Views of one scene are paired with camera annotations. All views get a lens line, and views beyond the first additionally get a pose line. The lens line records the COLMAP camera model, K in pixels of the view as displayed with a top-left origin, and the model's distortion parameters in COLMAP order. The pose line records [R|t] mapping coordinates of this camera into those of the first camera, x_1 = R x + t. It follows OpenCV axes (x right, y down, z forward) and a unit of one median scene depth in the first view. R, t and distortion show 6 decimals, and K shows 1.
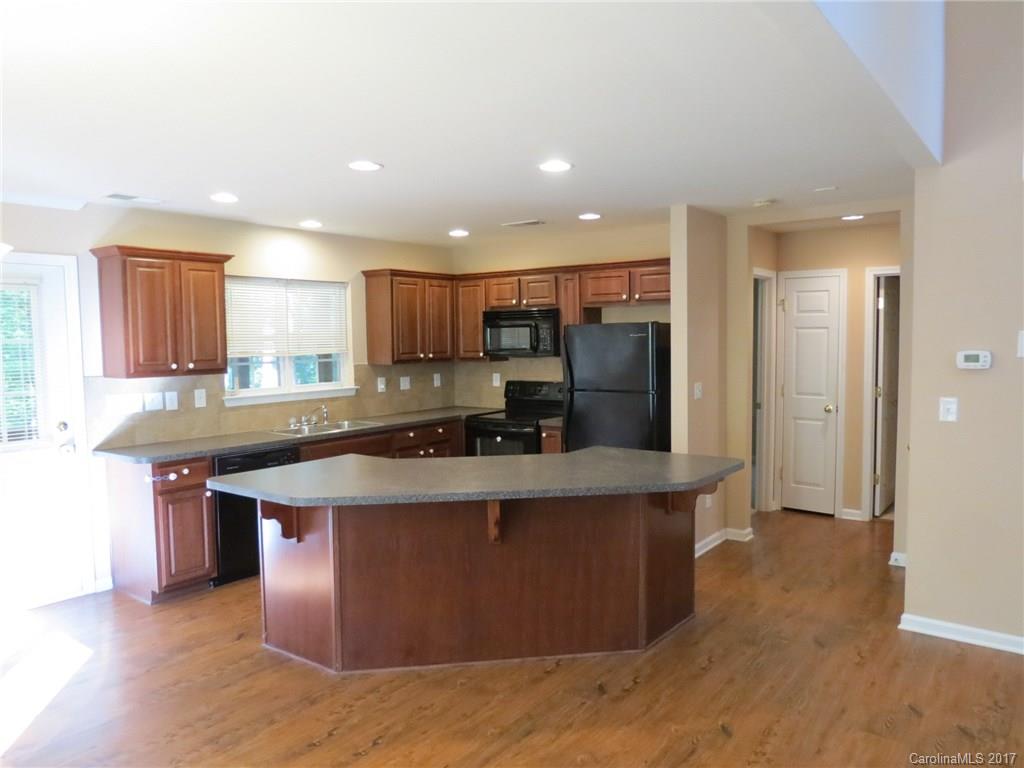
lens RADIAL K [[741.1, 0, 511.0], [0, 741.1, 382.4], [0, 0, 1]] dist [-0.021920, 0.007509]
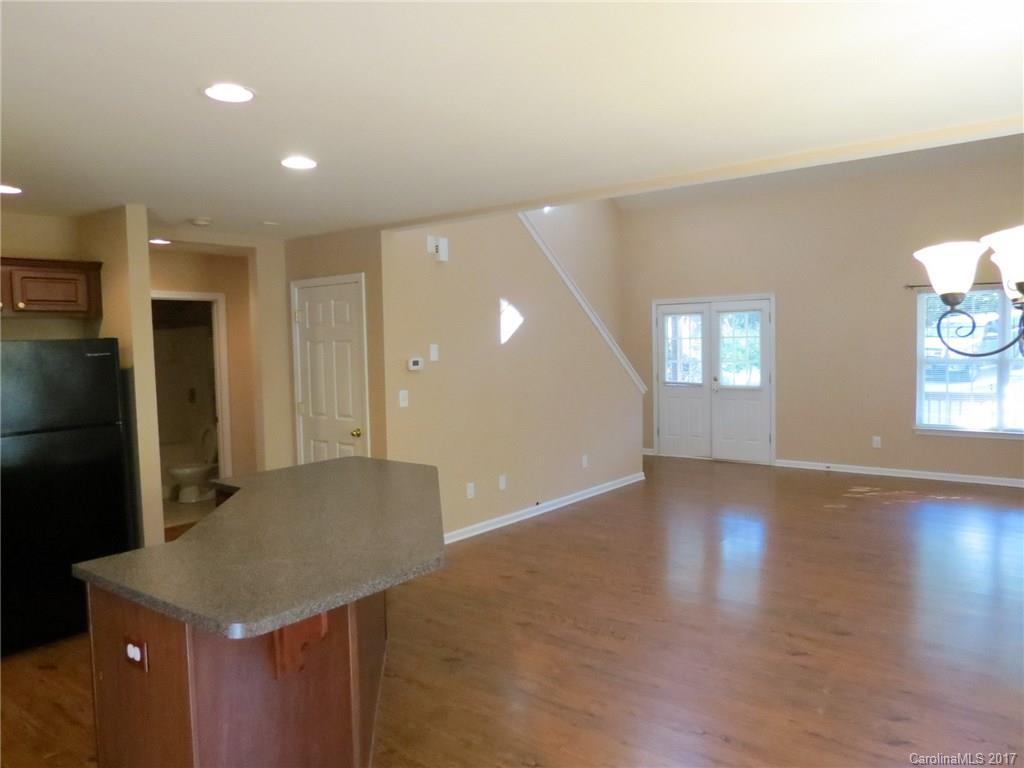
lens RADIAL K [[741.1, 0, 513.0], [0, 741.1, 381.1], [0, 0, 1]] dist [-0.021920, 0.007509]
pose [[0.015426, -0.041441, 0.999022, -0.637339], [0.087616, 0.995353, 0.039936, -0.027801], [-0.996035, 0.086915, 0.018986, 0.550320]]
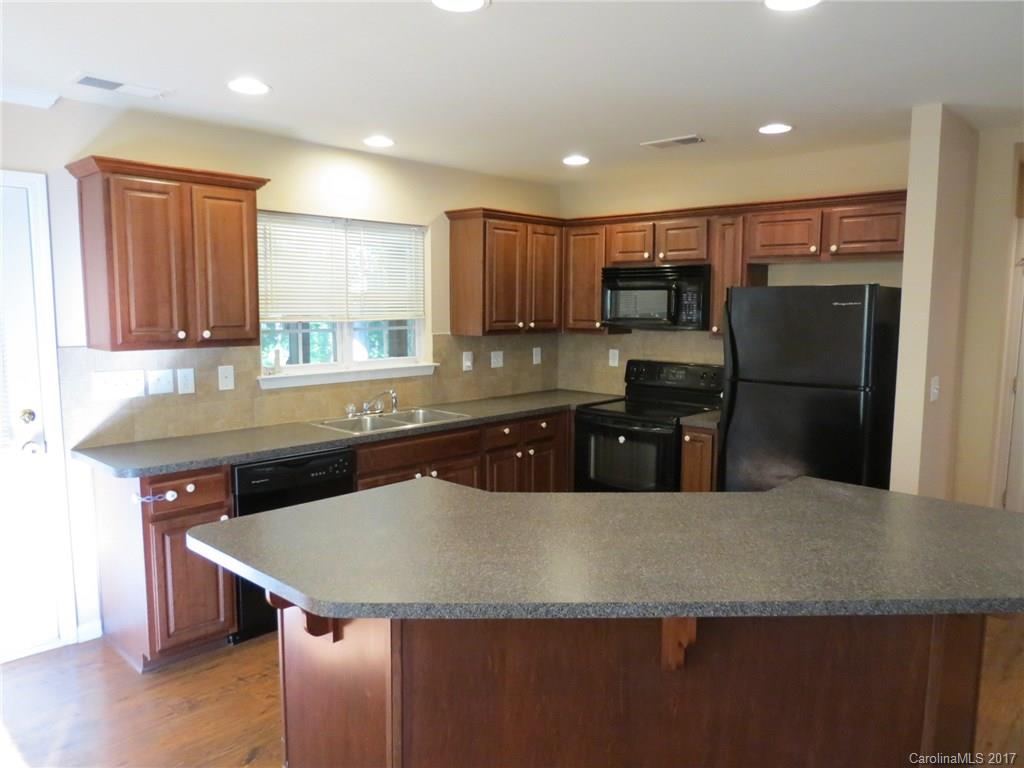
lens RADIAL K [[741.1, 0, 511.5], [0, 741.1, 379.8], [0, 0, 1]] dist [-0.021920, 0.007509]
pose [[0.994480, 0.030666, -0.100349, -0.064896], [-0.026195, 0.998618, 0.045573, -0.017567], [0.101608, -0.042693, 0.993908, 0.301164]]
